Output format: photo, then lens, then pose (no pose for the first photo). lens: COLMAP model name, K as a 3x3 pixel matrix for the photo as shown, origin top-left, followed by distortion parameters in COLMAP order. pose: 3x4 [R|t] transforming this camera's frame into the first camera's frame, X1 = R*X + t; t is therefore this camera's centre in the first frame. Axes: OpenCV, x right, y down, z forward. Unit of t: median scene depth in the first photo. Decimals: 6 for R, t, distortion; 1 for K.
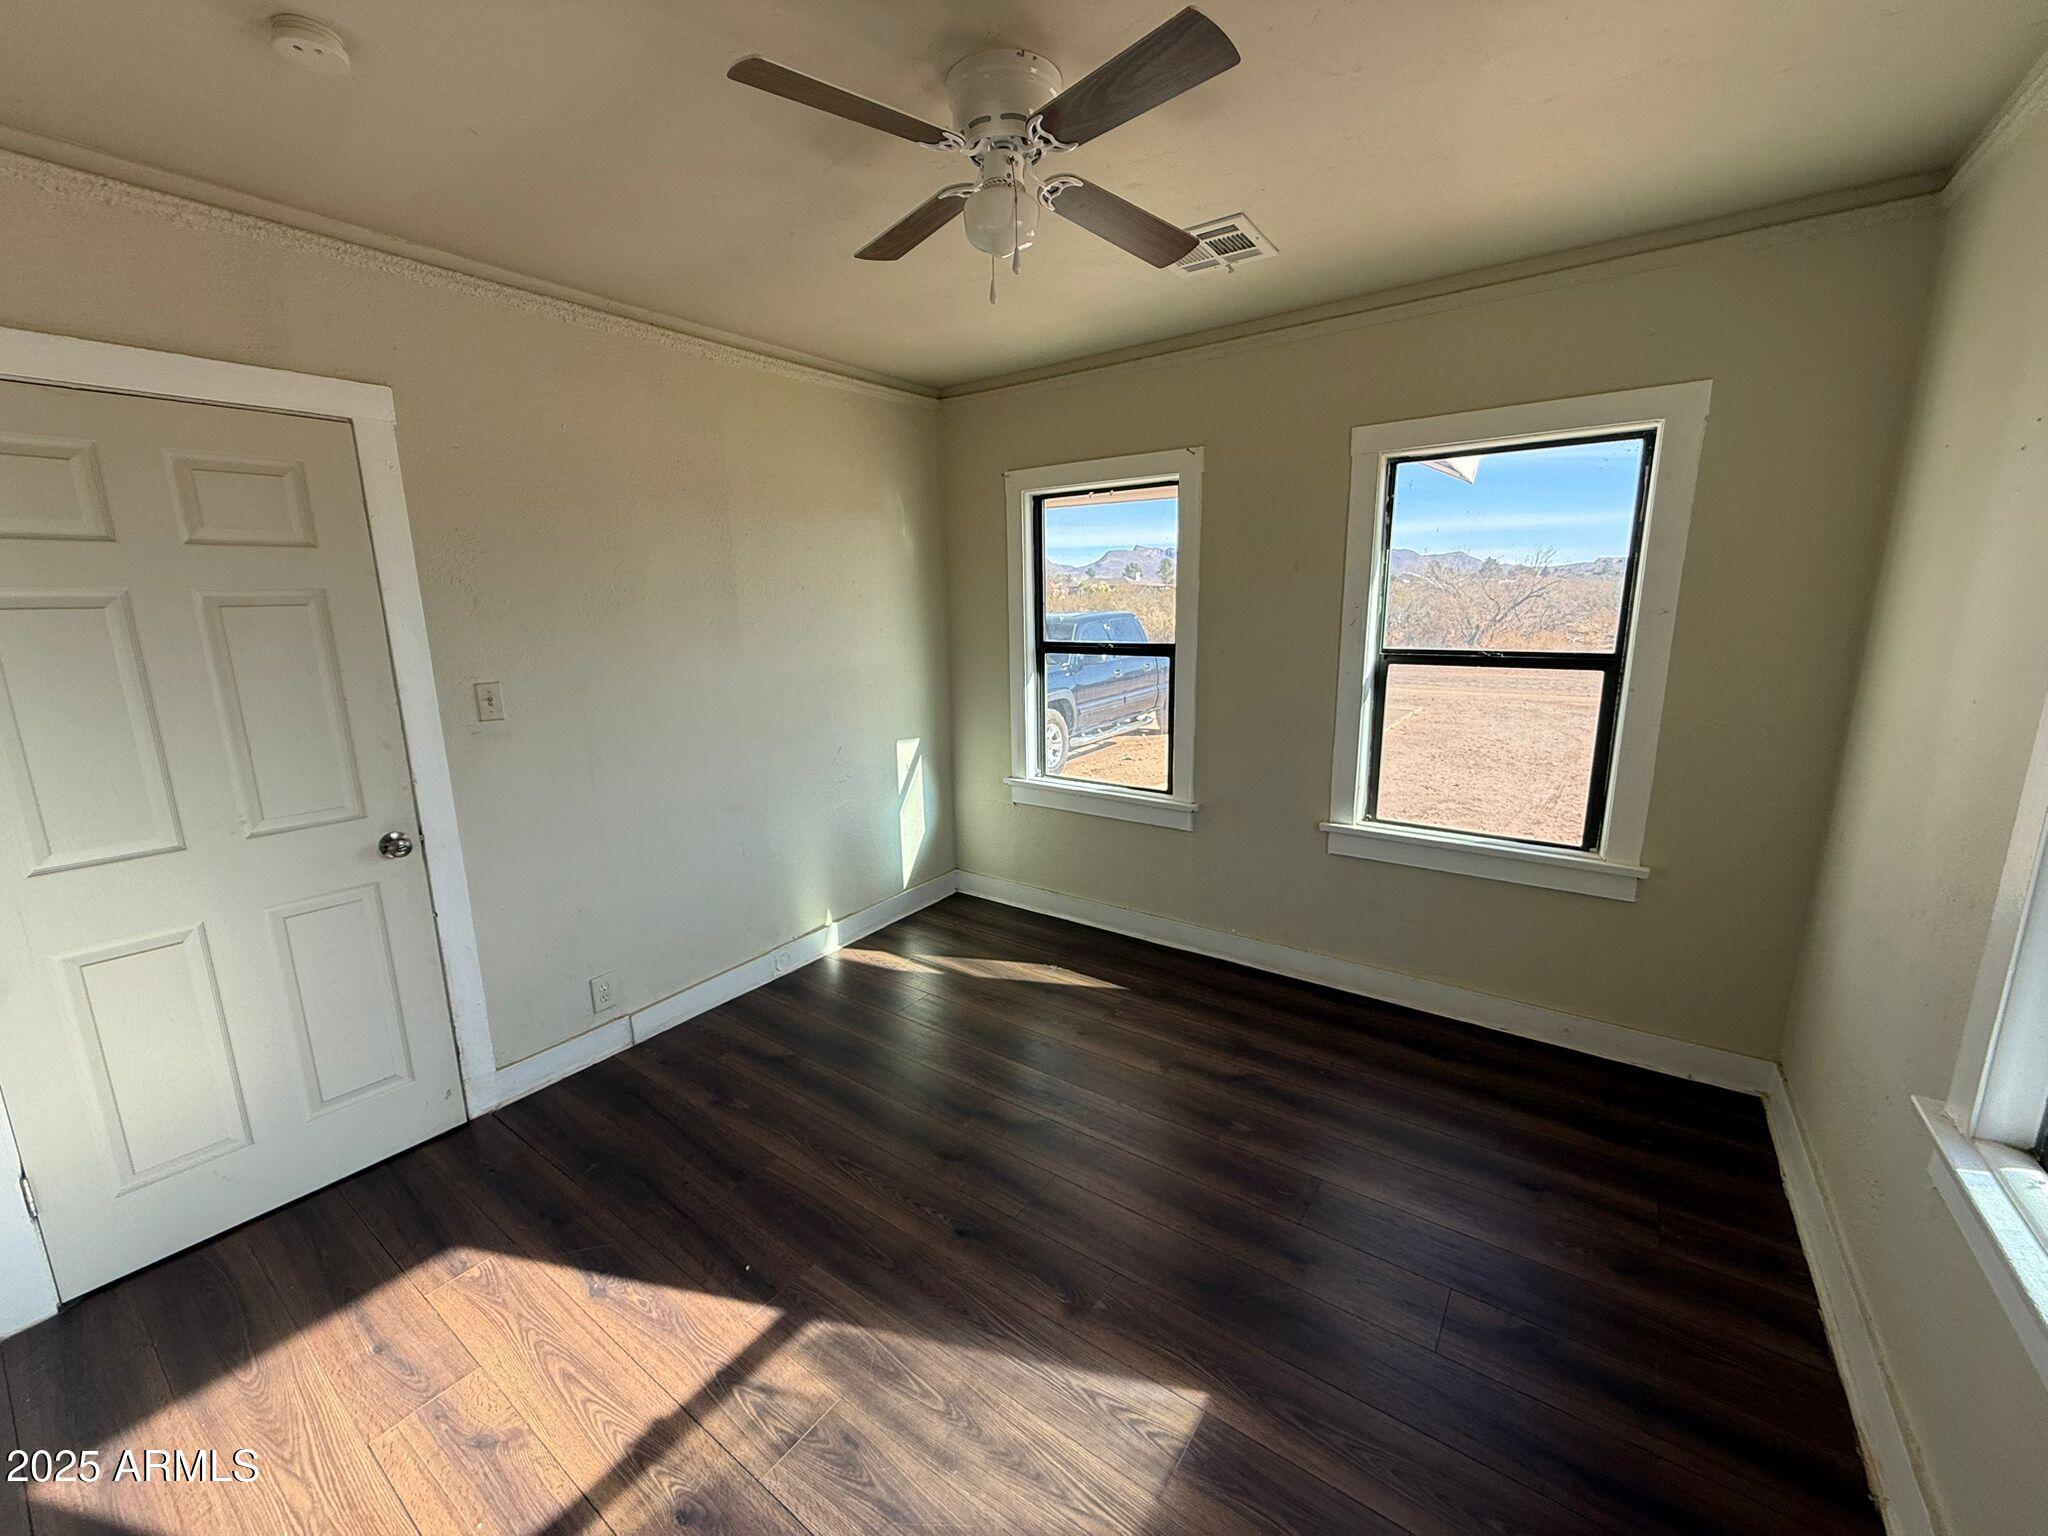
lens RADIAL K [[819.3, 0, 1024.0], [0, 819.3, 768.0], [0, 0, 1]] dist [-0.000299, -0.000136]
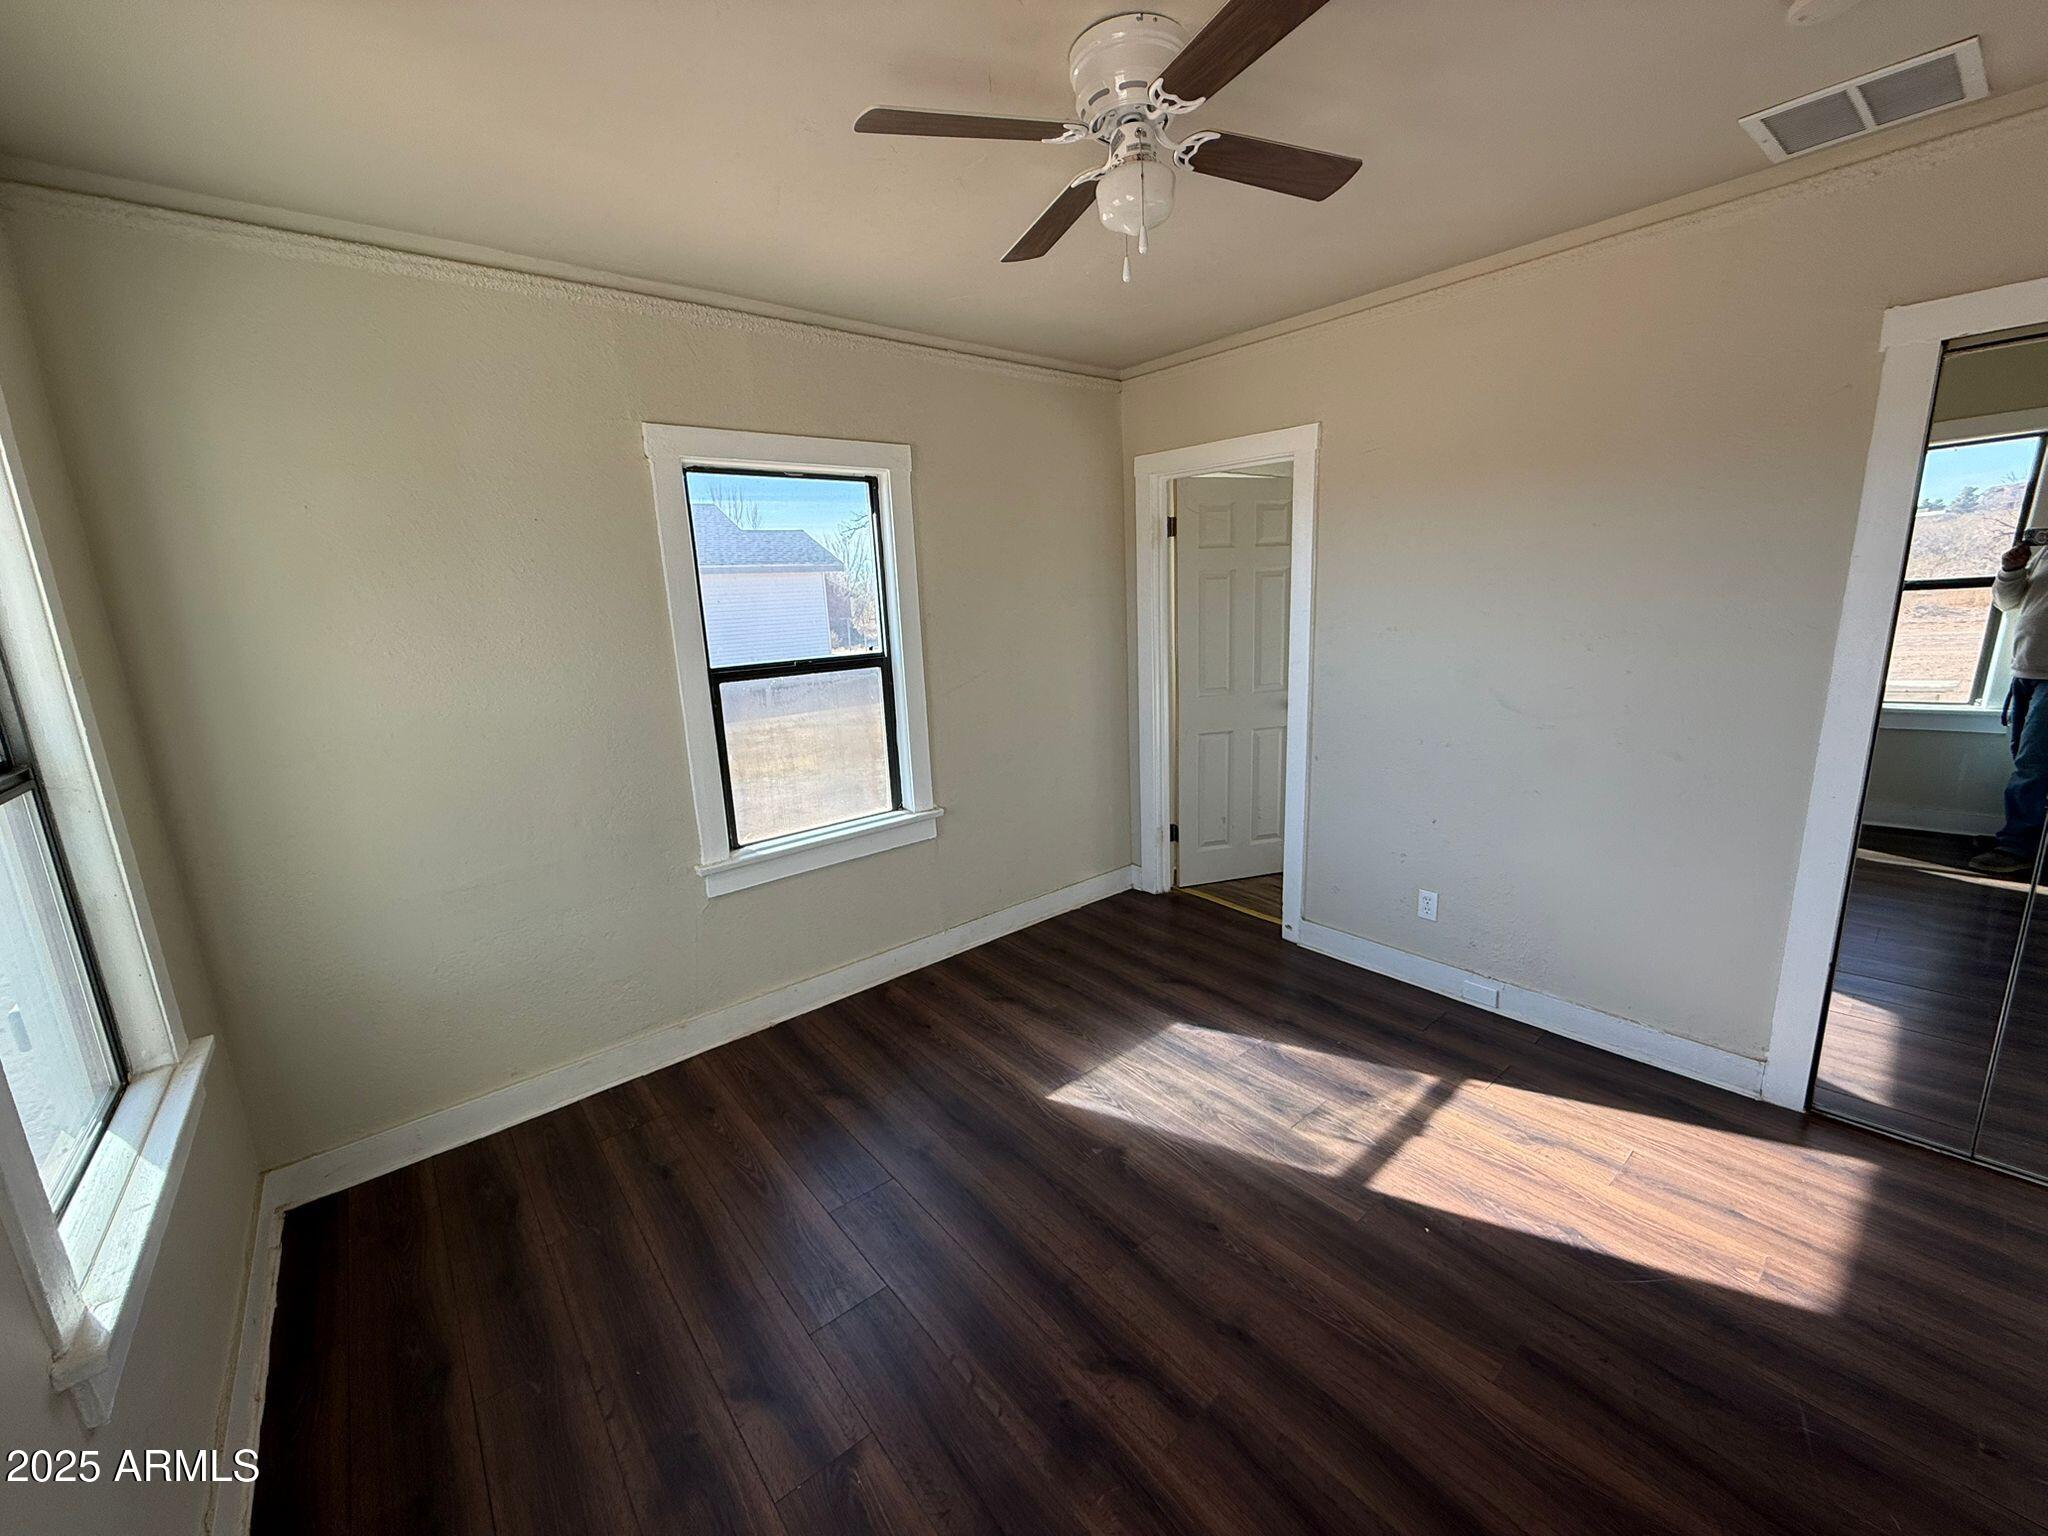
lens RADIAL K [[819.3, 0, 1024.0], [0, 819.3, 768.0], [0, 0, 1]] dist [-0.000299, -0.000136]
pose [[-0.965883, 0.003380, 0.258955, -0.137612], [0.109288, 0.911838, 0.395737, -0.419476], [-0.234787, 0.410537, -0.881099, 2.038022]]
